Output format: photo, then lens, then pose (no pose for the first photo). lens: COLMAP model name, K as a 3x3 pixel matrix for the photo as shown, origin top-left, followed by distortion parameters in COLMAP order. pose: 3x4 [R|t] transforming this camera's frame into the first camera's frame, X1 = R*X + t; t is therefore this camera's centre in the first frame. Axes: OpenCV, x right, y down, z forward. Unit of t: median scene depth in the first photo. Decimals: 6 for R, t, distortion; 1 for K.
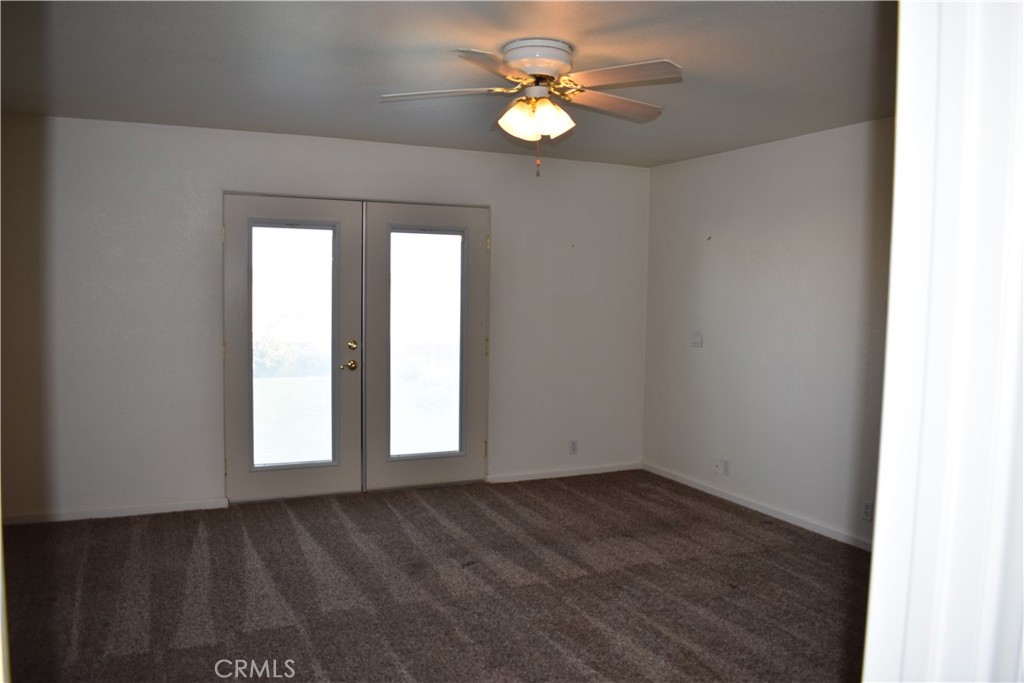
lens RADIAL K [[802.2, 0, 517.6], [0, 802.2, 339.1], [0, 0, 1]] dist [-0.093776, 0.014472]
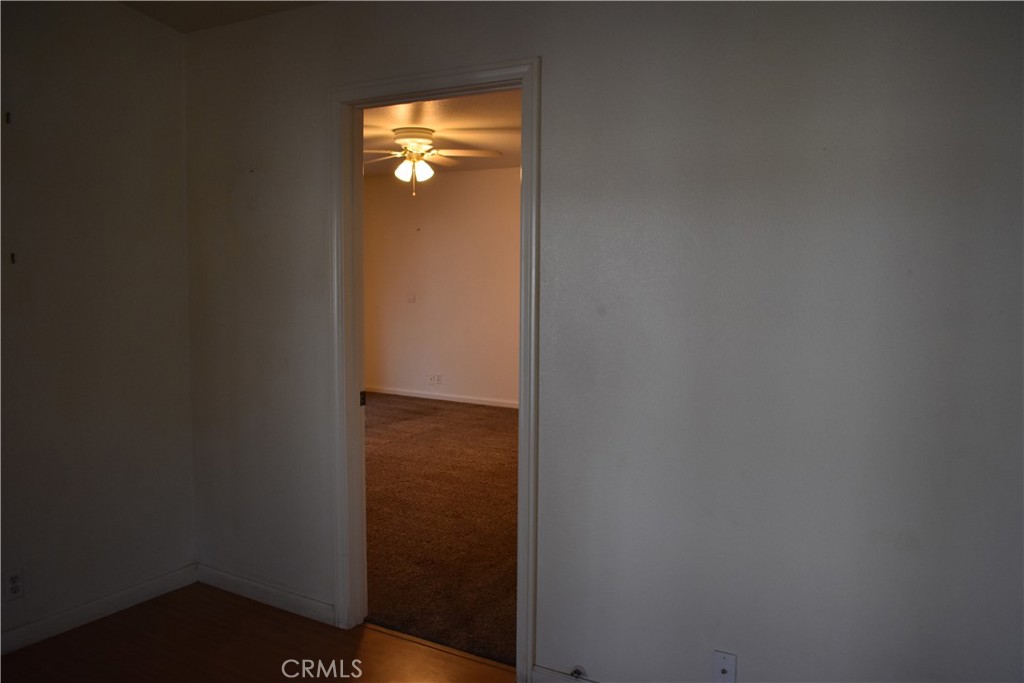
lens RADIAL K [[802.2, 0, 513.7], [0, 802.2, 339.4], [0, 0, 1]] dist [-0.093776, 0.014472]
pose [[0.827983, -0.058852, 0.557657, -0.515051], [0.039538, 0.998129, 0.046632, 0.019341], [-0.559358, -0.016562, 0.828761, -0.397061]]
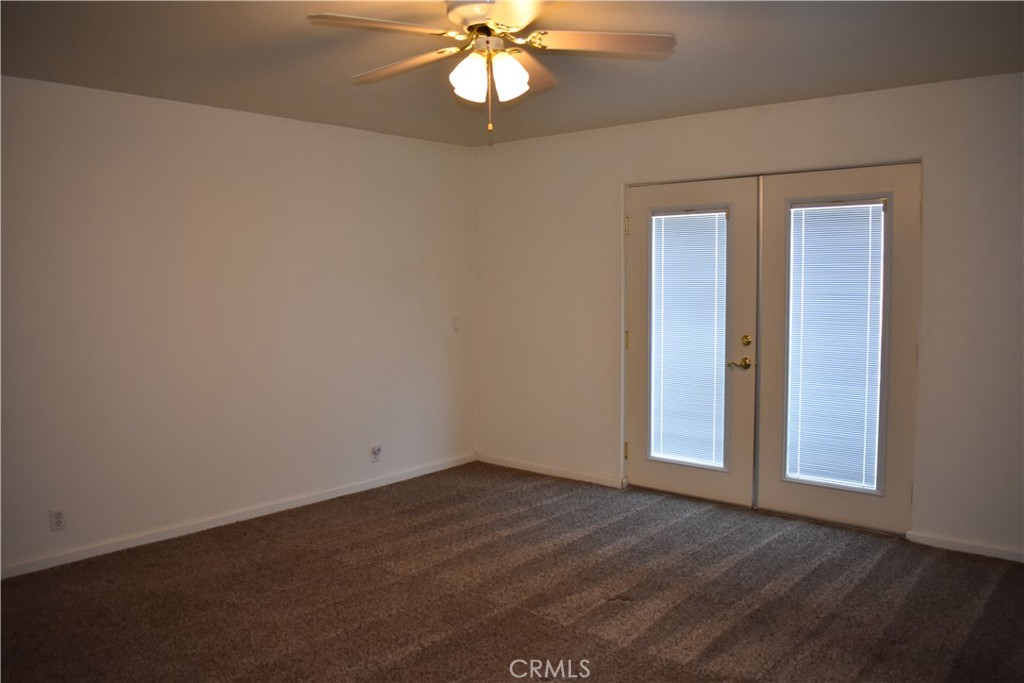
lens RADIAL K [[802.2, 0, 514.7], [0, 802.2, 338.1], [0, 0, 1]] dist [-0.093776, 0.014472]
pose [[0.410565, 0.051637, -0.910368, 0.517575], [-0.041210, 0.998426, 0.038047, -0.019070], [0.910900, 0.021896, 0.412047, 0.427184]]
